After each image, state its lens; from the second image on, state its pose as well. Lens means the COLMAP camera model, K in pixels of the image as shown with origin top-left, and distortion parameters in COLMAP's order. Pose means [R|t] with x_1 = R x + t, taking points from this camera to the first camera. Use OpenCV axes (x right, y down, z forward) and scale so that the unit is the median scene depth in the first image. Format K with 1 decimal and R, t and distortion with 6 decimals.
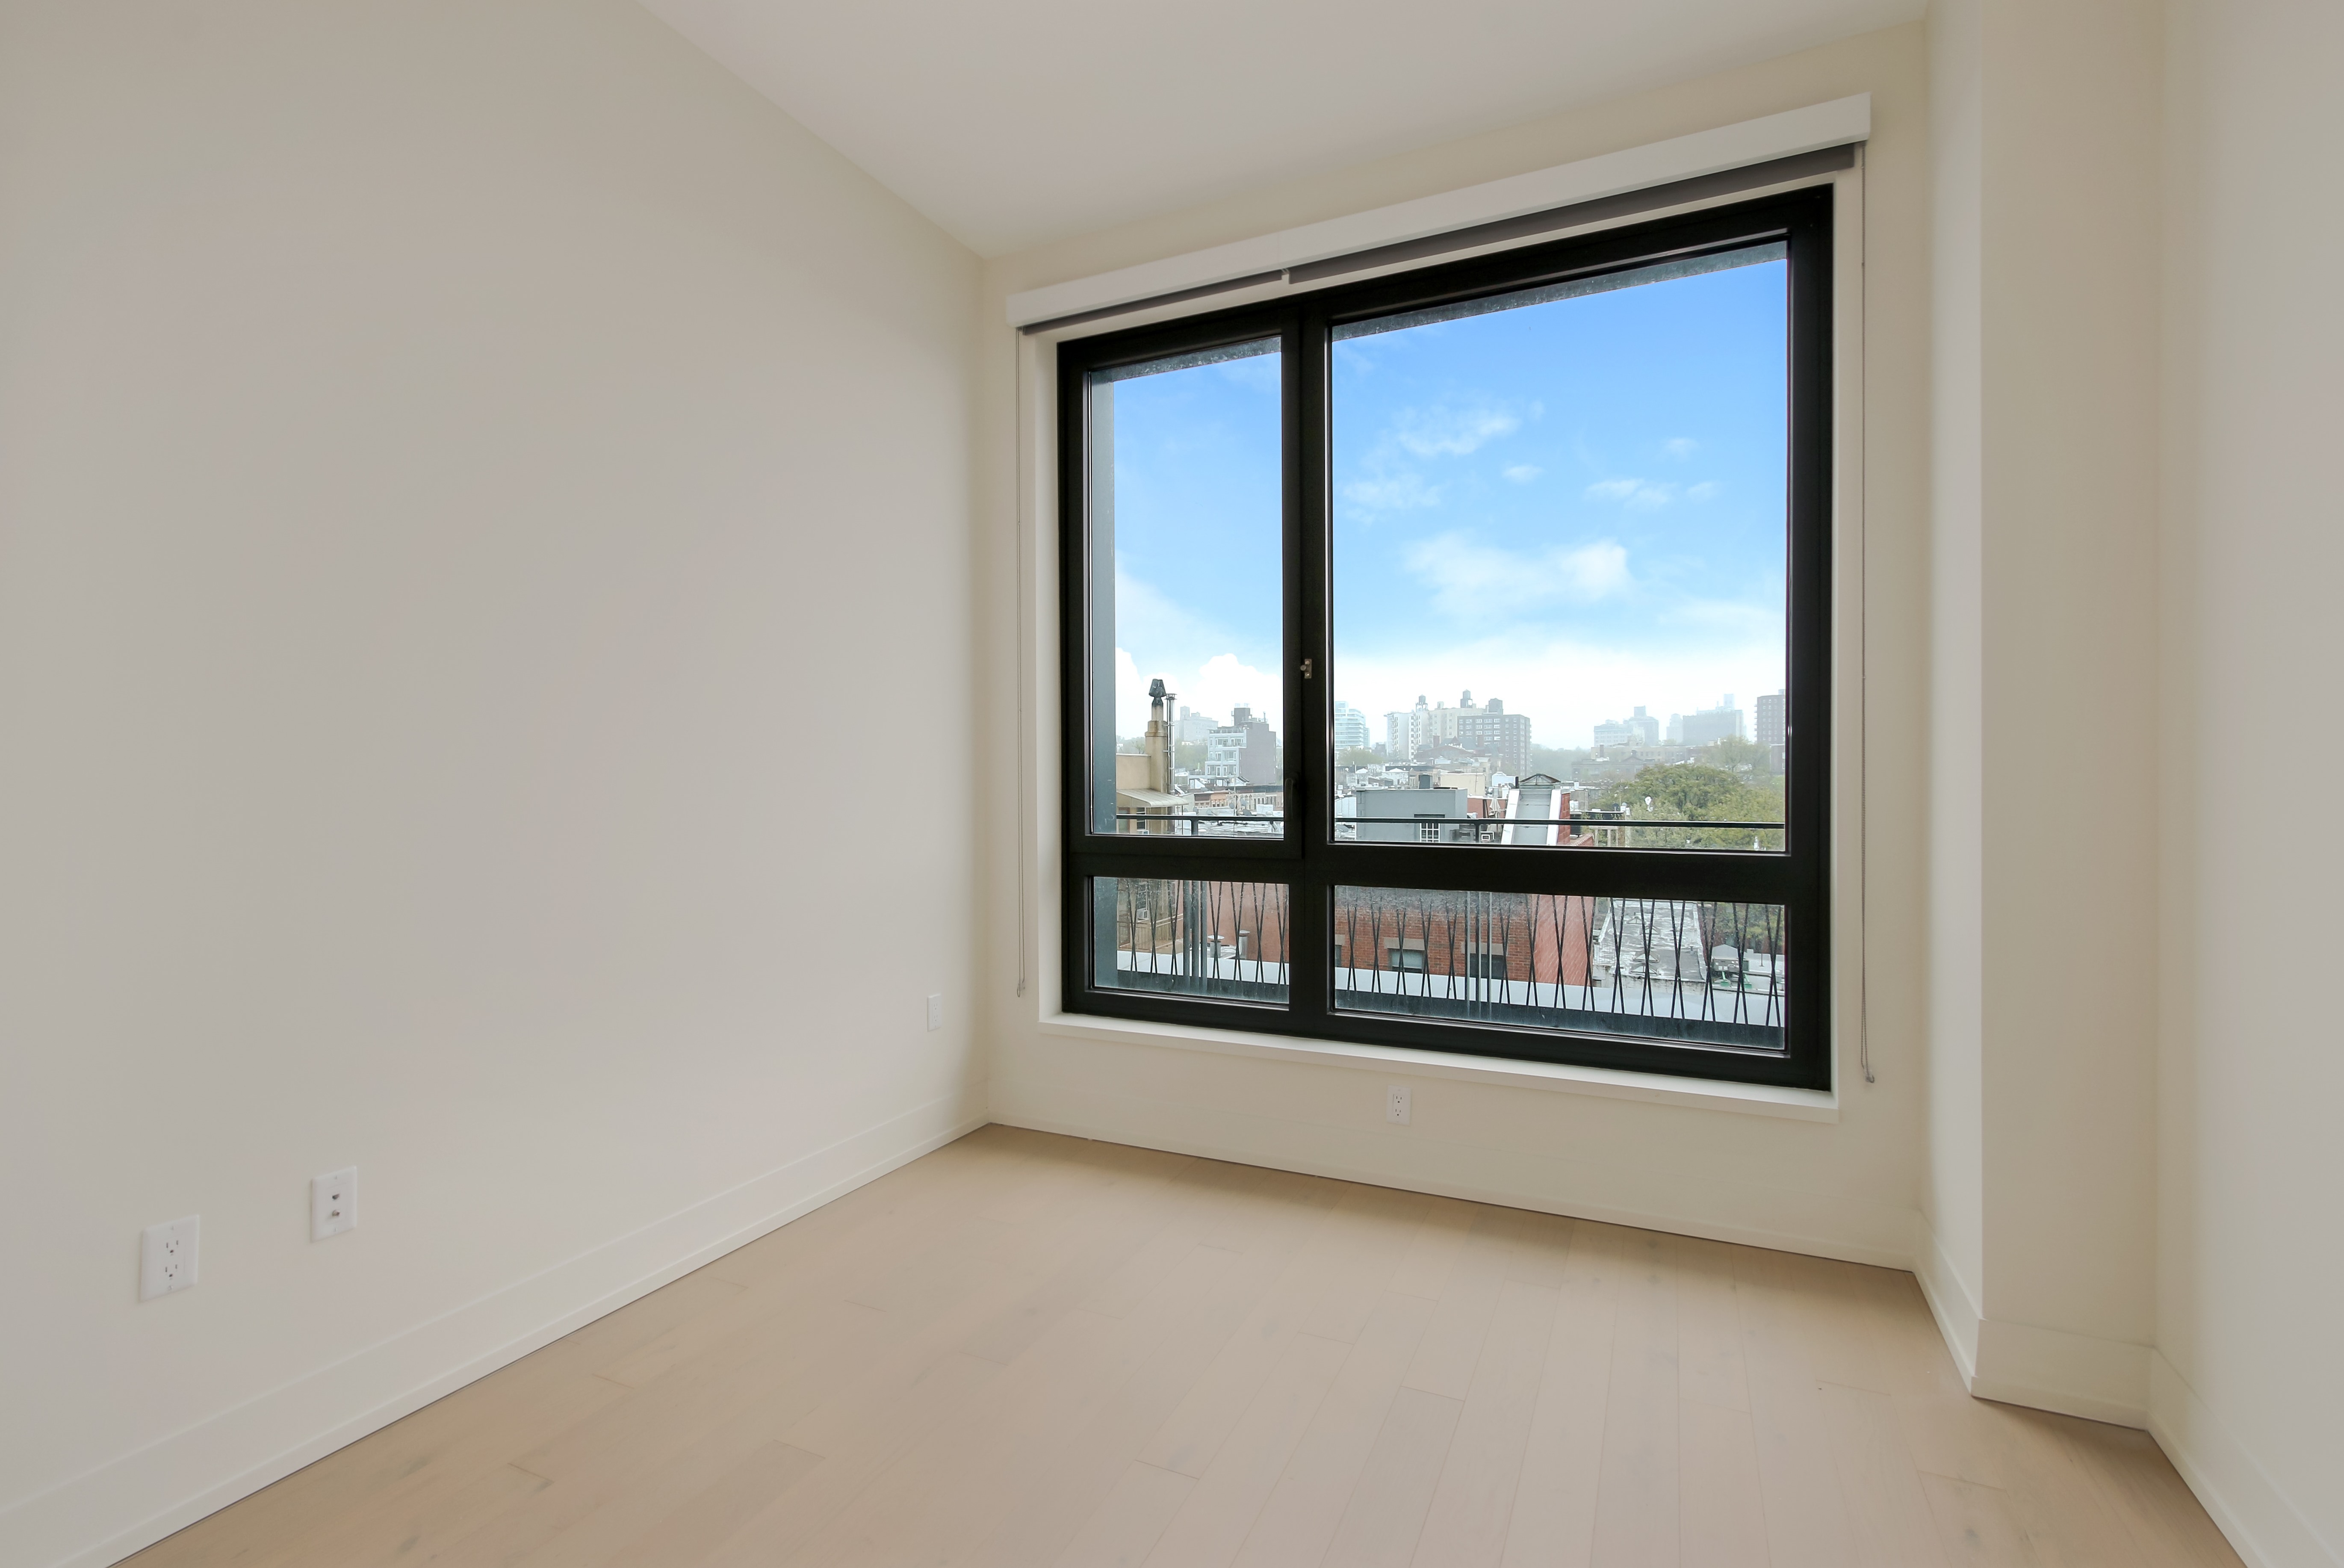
lens RADIAL K [[1097.0, 0, 1146.5], [0, 1097.0, 779.2], [0, 0, 1]] dist [0.000789, 0.000030]
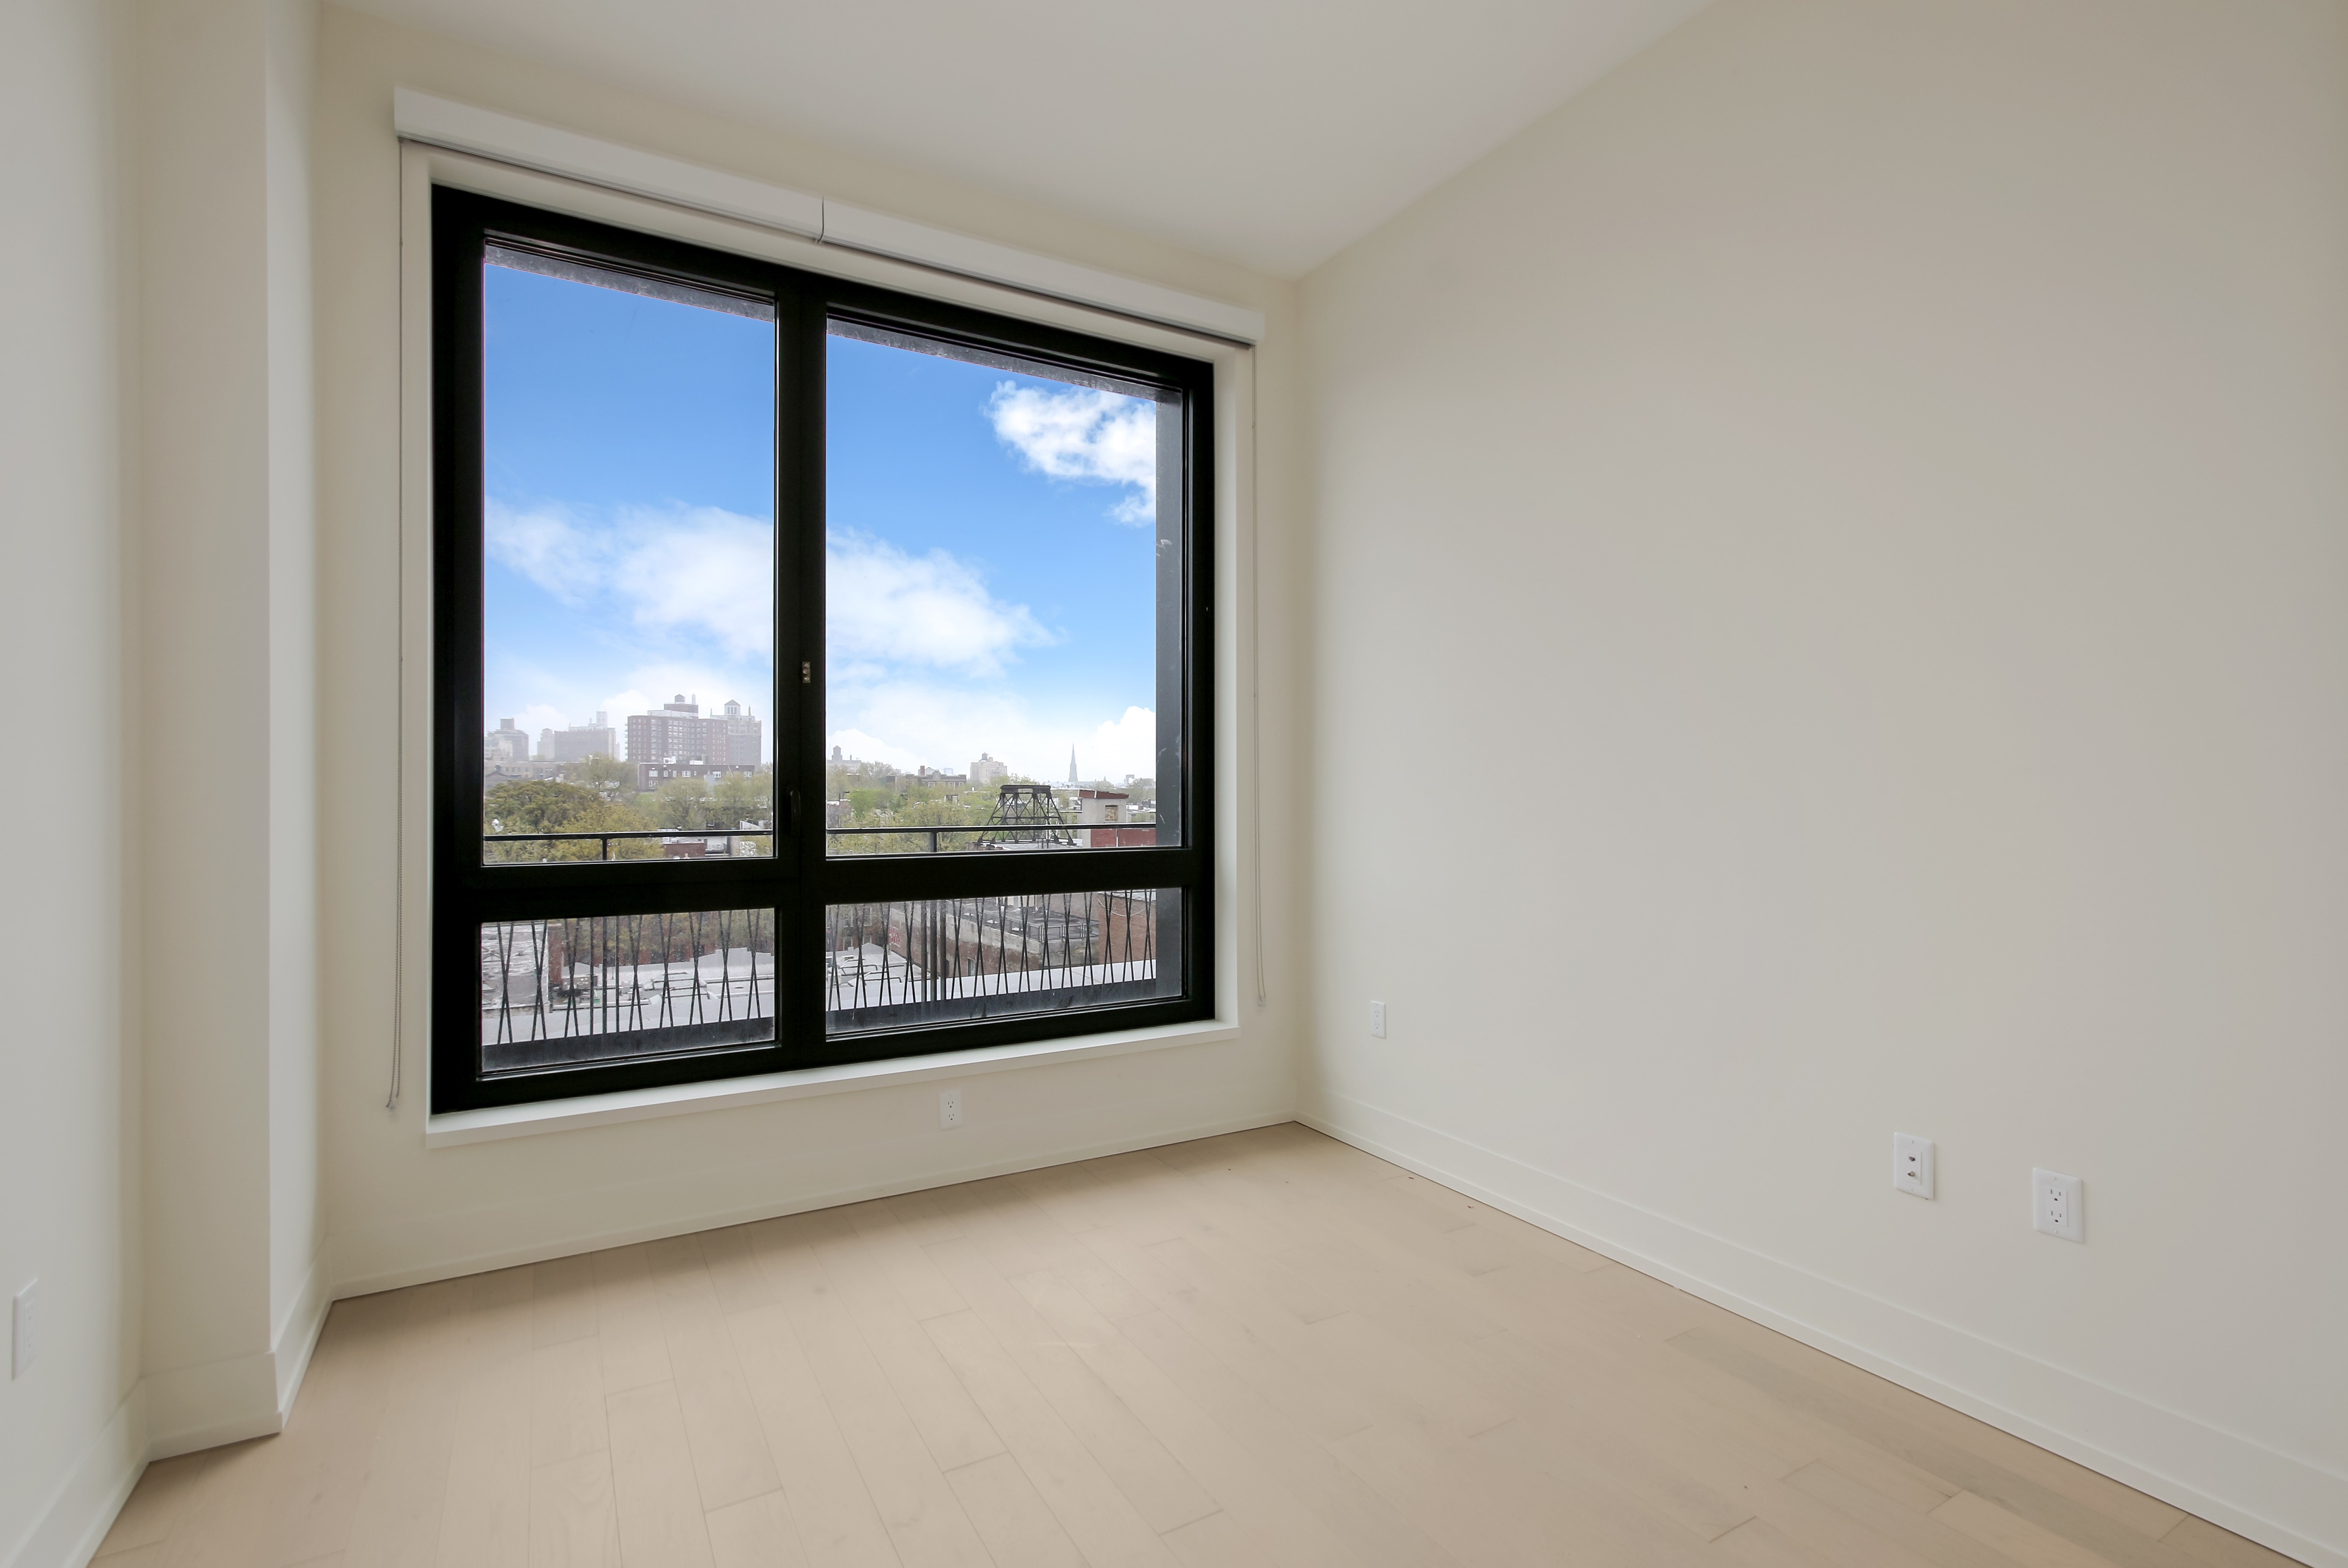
lens RADIAL K [[1098.7, 0, 1148.5], [0, 1098.7, 779.2], [0, 0, 1]] dist [0.000789, 0.000030]
pose [[0.539595, 0.015061, 0.841790, -0.426388], [-0.001629, 0.999857, -0.016844, 0.004706], [-0.841923, 0.007717, 0.539542, 0.225955]]
